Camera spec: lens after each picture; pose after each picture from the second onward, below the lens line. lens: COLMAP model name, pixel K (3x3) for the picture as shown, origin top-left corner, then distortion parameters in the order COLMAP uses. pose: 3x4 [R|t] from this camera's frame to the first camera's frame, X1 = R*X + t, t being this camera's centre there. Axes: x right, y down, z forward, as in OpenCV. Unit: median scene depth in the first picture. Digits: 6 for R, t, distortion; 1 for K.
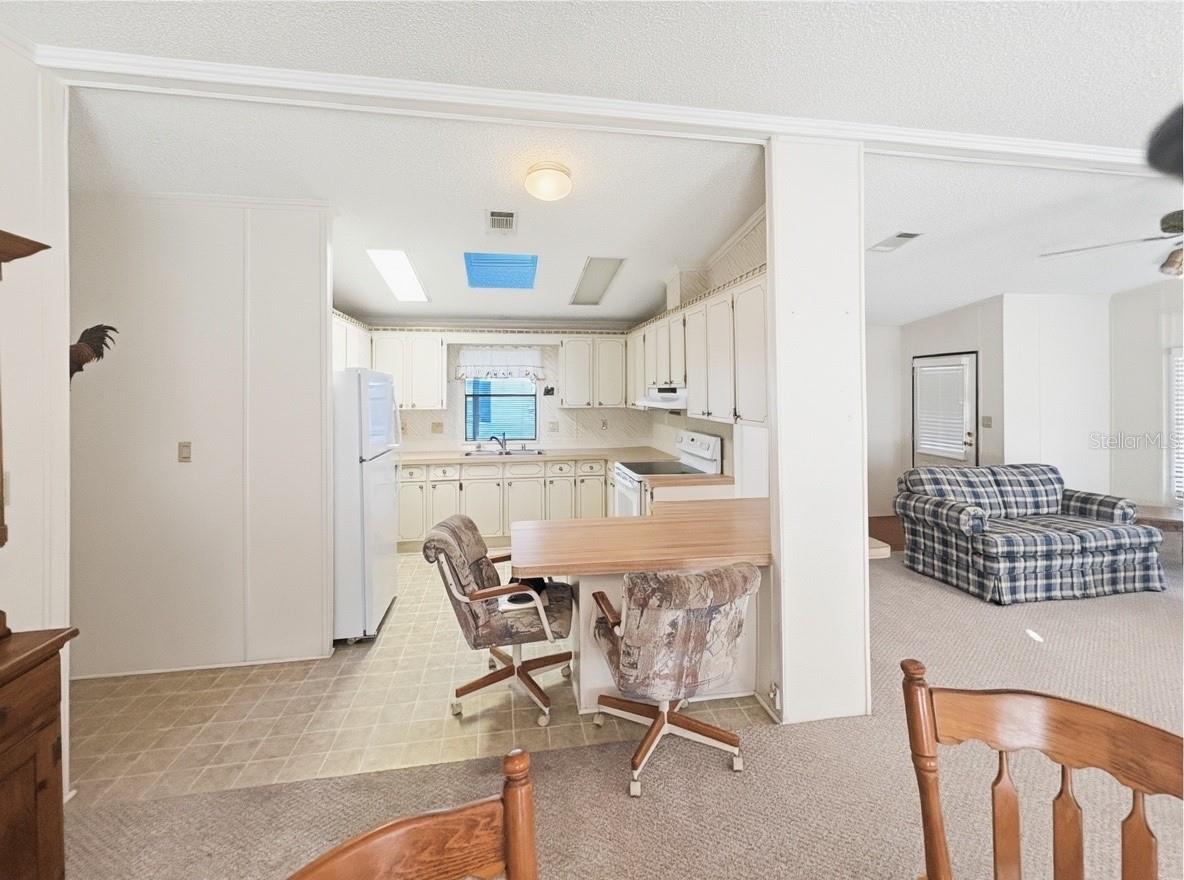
lens RADIAL K [[545.9, 0, 576.3], [0, 545.9, 387.4], [0, 0, 1]] dist [-0.000491, -0.001483]
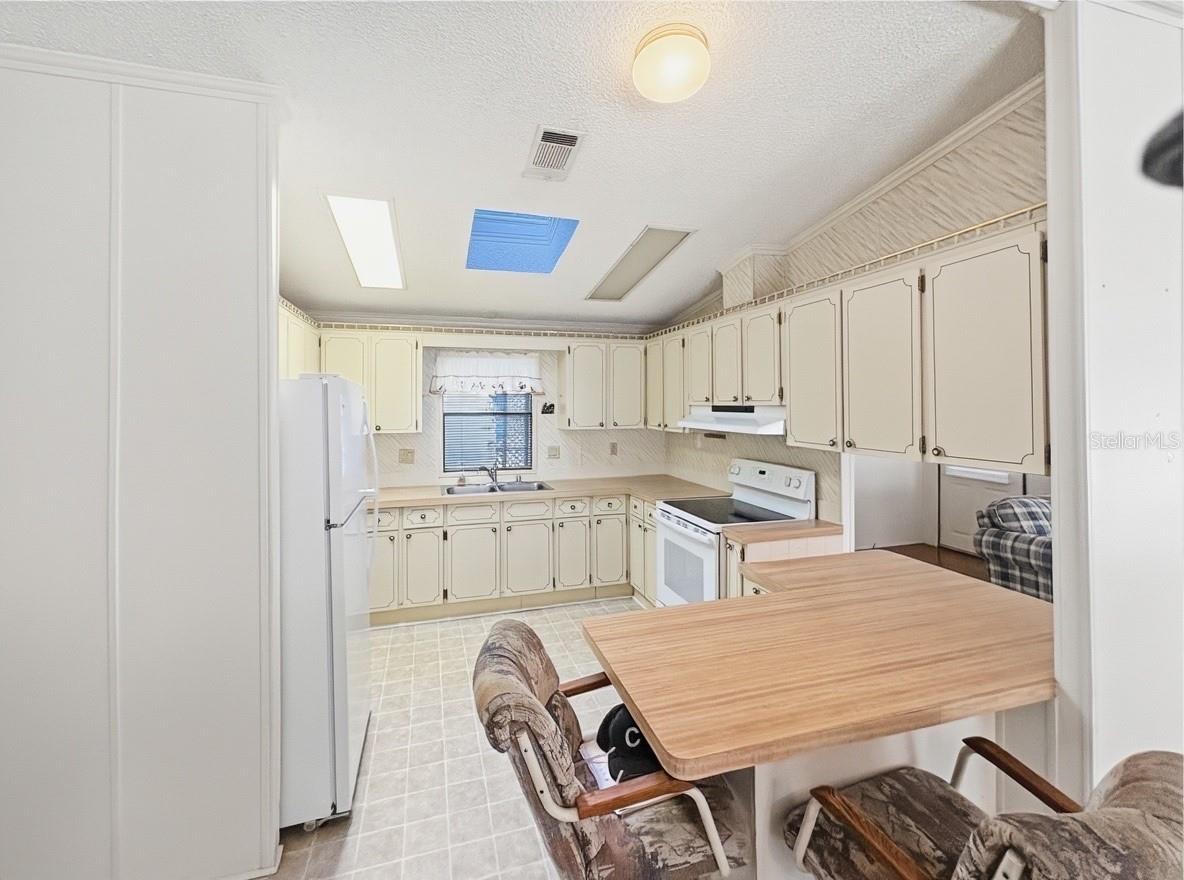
lens RADIAL K [[545.9, 0, 589.7], [0, 545.9, 400.0], [0, 0, 1]] dist [-0.000491, -0.001483]
pose [[0.990278, 0.001351, 0.139095, -0.154066], [-0.000888, 0.999994, -0.003388, -0.004542], [-0.139099, 0.003232, 0.990273, 0.287857]]
